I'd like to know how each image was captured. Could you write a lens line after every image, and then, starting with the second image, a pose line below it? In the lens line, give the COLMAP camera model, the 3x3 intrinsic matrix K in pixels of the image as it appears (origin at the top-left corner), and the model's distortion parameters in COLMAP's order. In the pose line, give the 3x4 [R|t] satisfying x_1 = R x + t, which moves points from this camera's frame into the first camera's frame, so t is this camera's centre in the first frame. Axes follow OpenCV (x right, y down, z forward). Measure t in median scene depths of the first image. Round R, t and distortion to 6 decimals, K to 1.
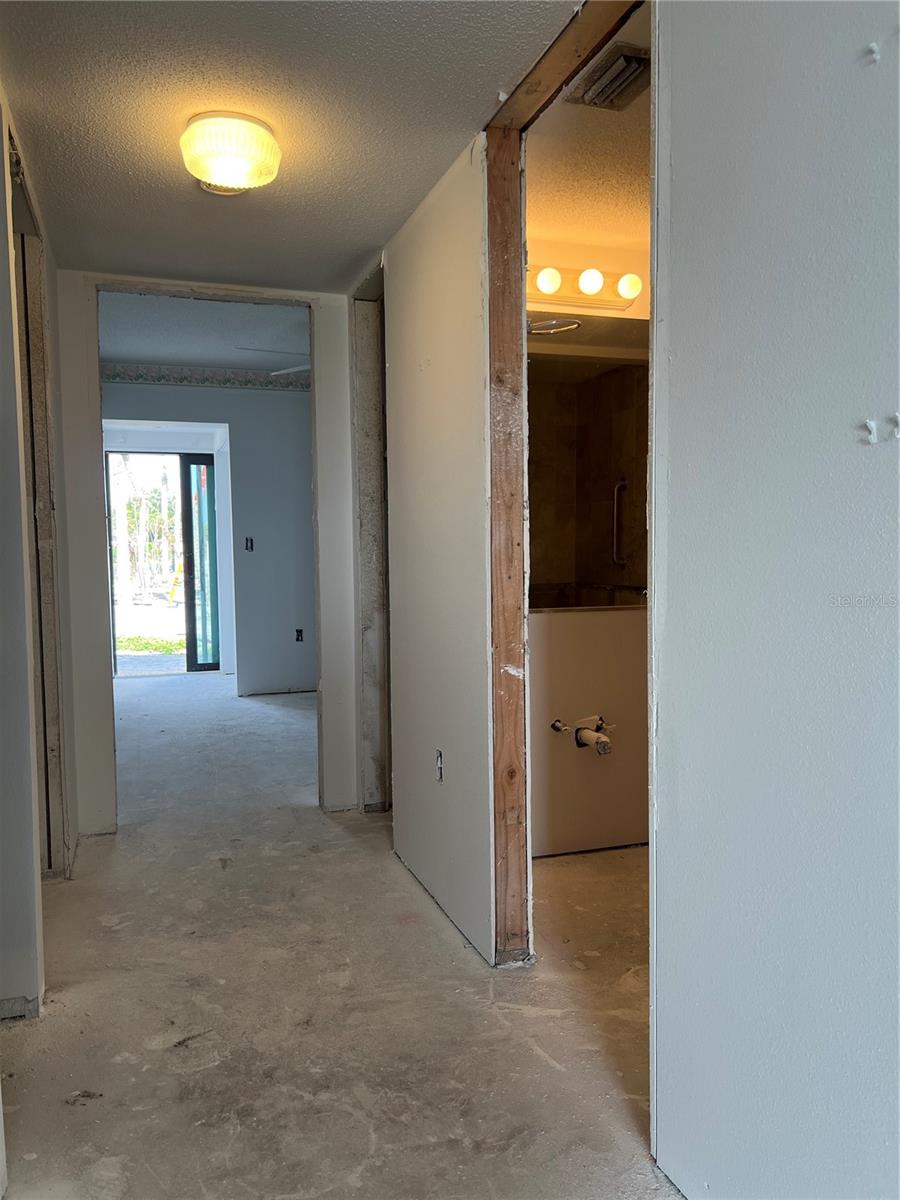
lens RADIAL K [[905.5, 0, 441.0], [0, 905.5, 612.3], [0, 0, 1]] dist [0.050241, -0.045663]
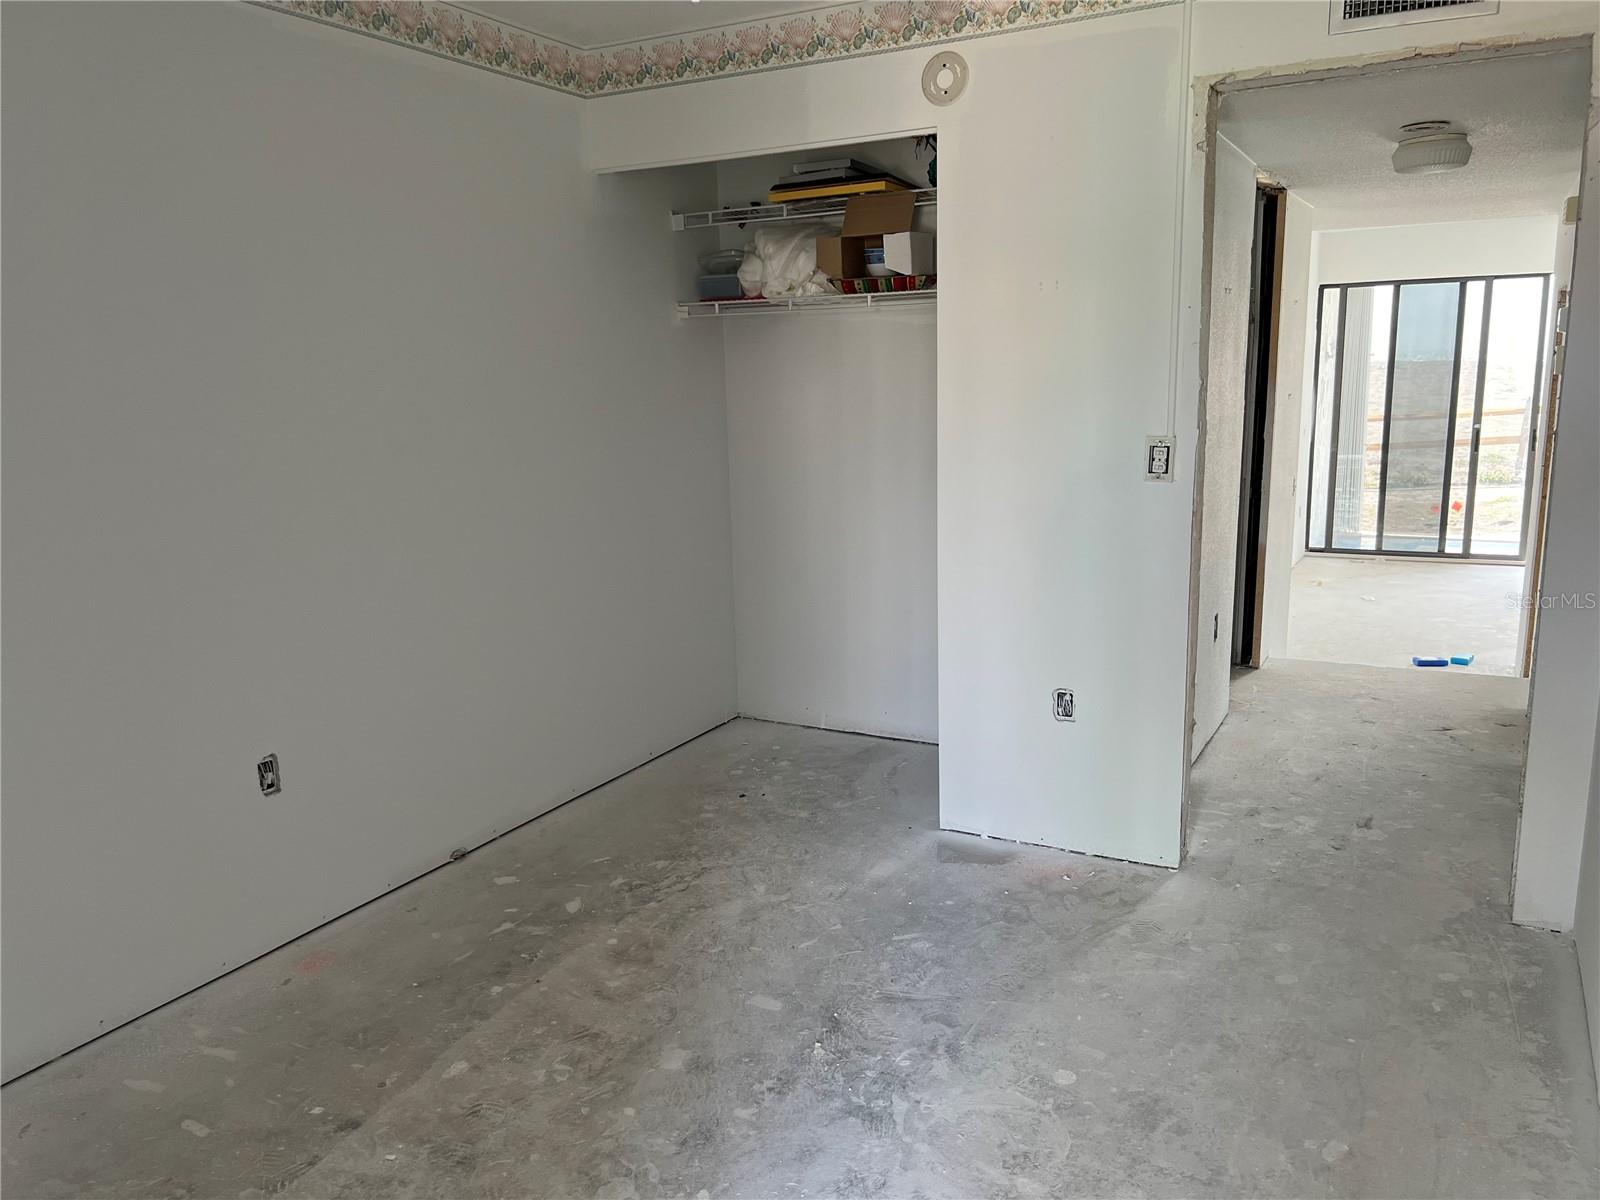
lens RADIAL K [[1207.3, 0, 797.2], [0, 1207.3, 598.4], [0, 0, 1]] dist [0.050241, -0.045663]
pose [[-0.679389, -0.115393, 0.724649, -0.774876], [0.081610, 0.969548, 0.230904, -0.287325], [-0.729226, 0.216012, -0.649283, 2.369217]]
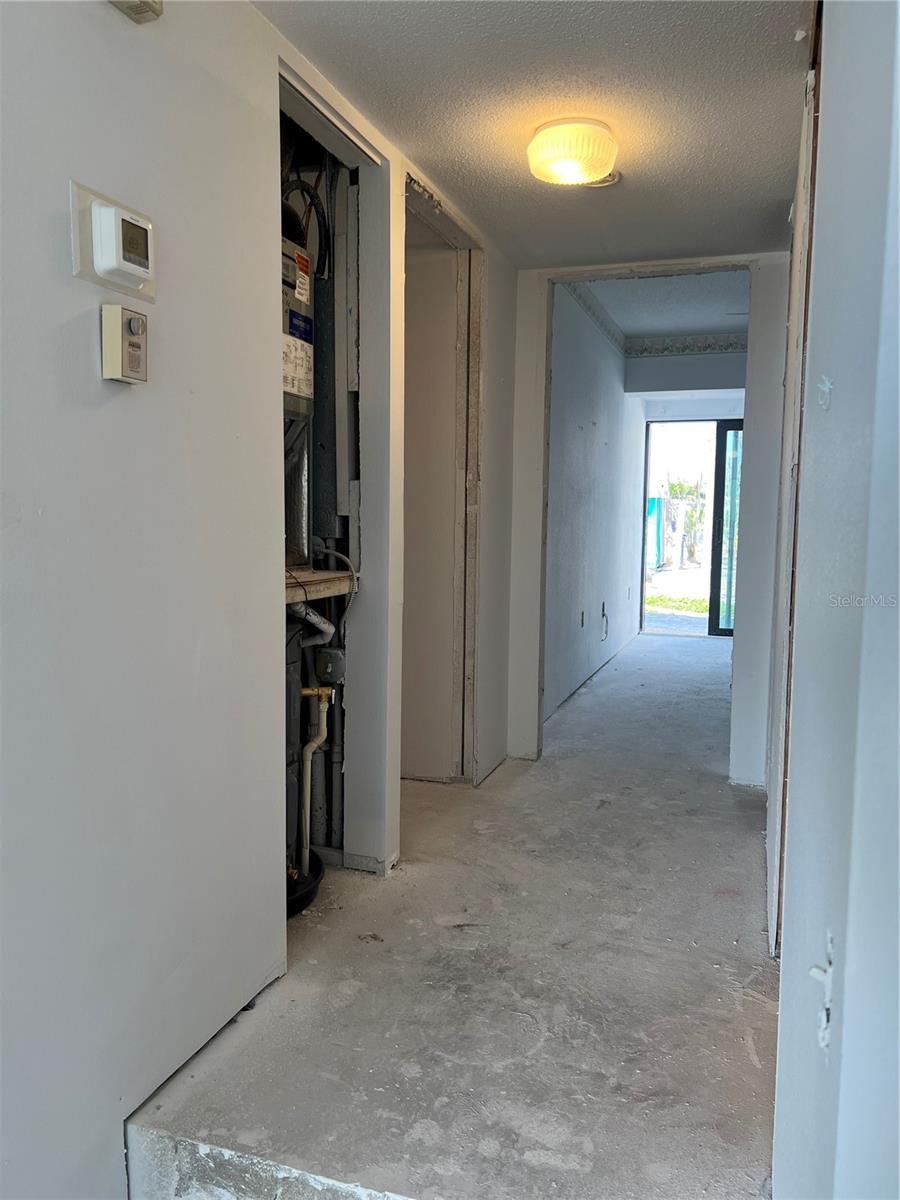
lens RADIAL K [[905.5, 0, 449.5], [0, 905.5, 604.2], [0, 0, 1]] dist [0.050241, -0.045663]
pose [[0.797685, 0.079376, -0.597827, 0.273771], [-0.061463, 0.996839, 0.050343, -0.007370], [0.599934, -0.003414, 0.800042, 0.025397]]
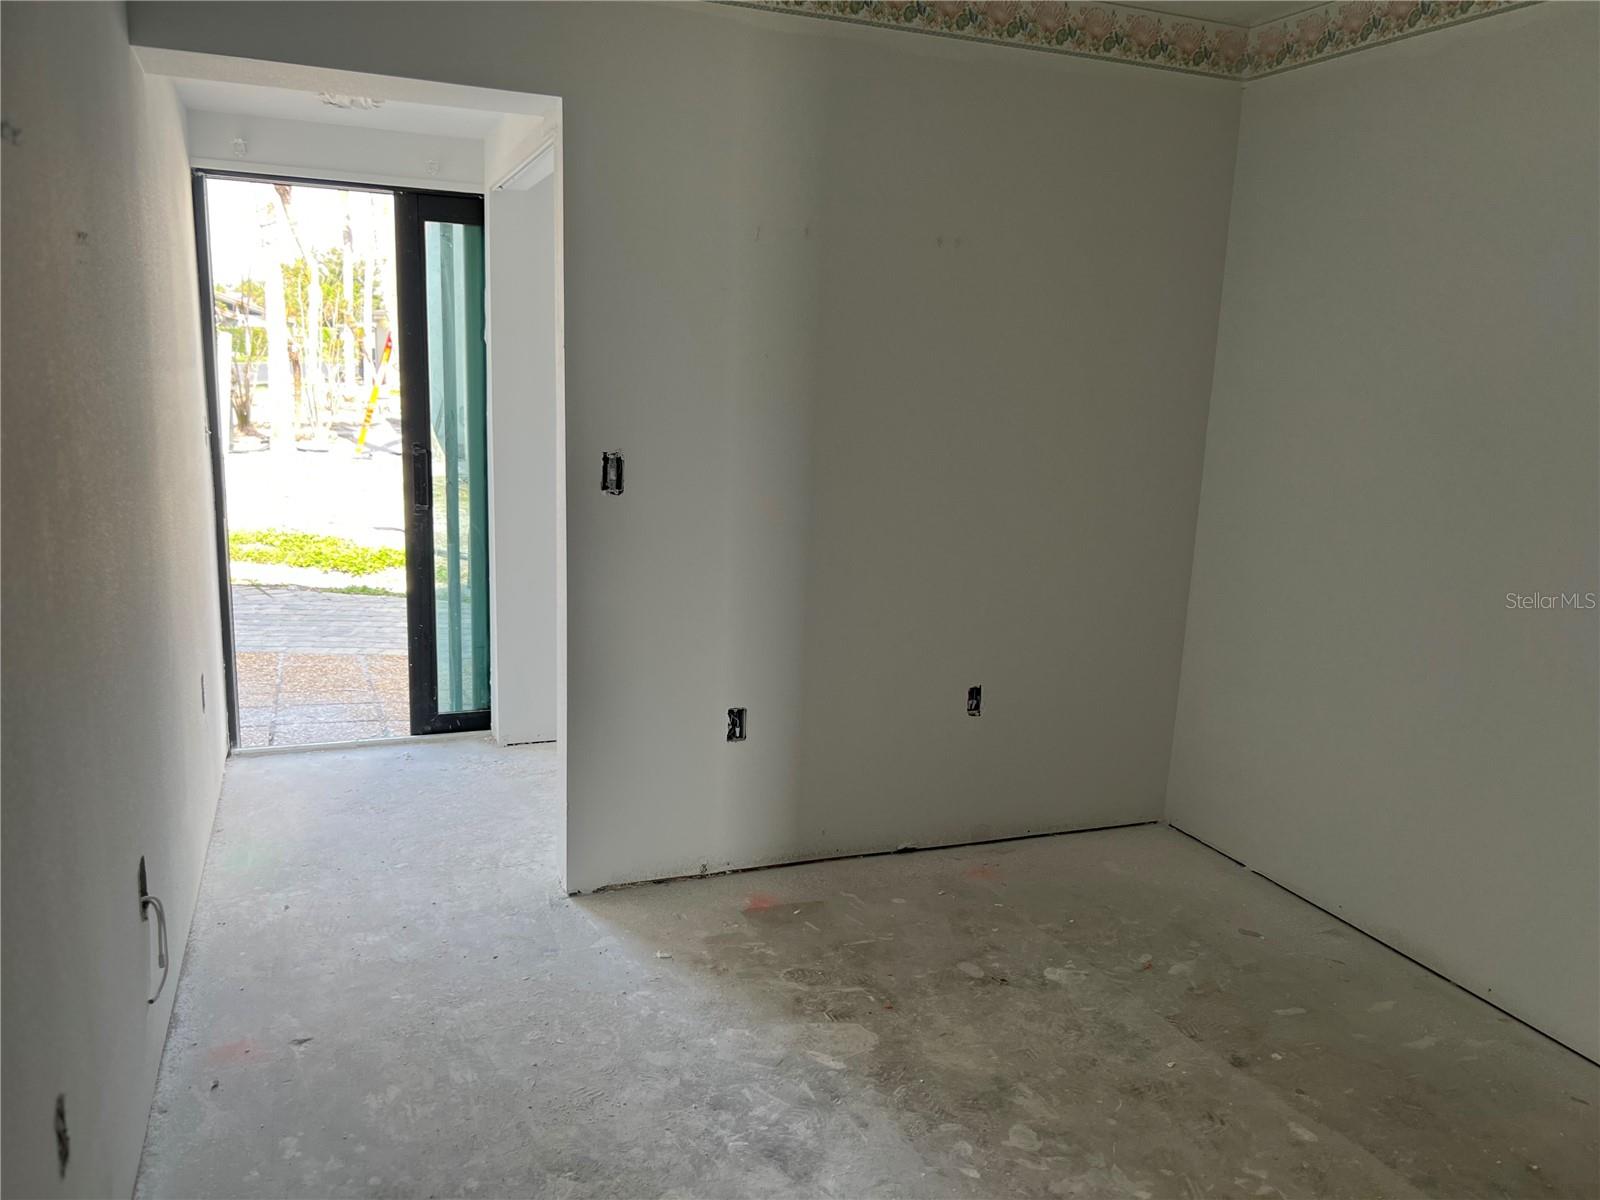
lens RADIAL K [[1207.3, 0, 793.4], [0, 1207.3, 612.8], [0, 0, 1]] dist [0.050241, -0.045663]
pose [[0.997433, 0.040713, 0.058907, -0.398324], [-0.048458, 0.989432, 0.136660, -0.210705], [-0.052720, -0.139164, 0.988865, 1.273164]]
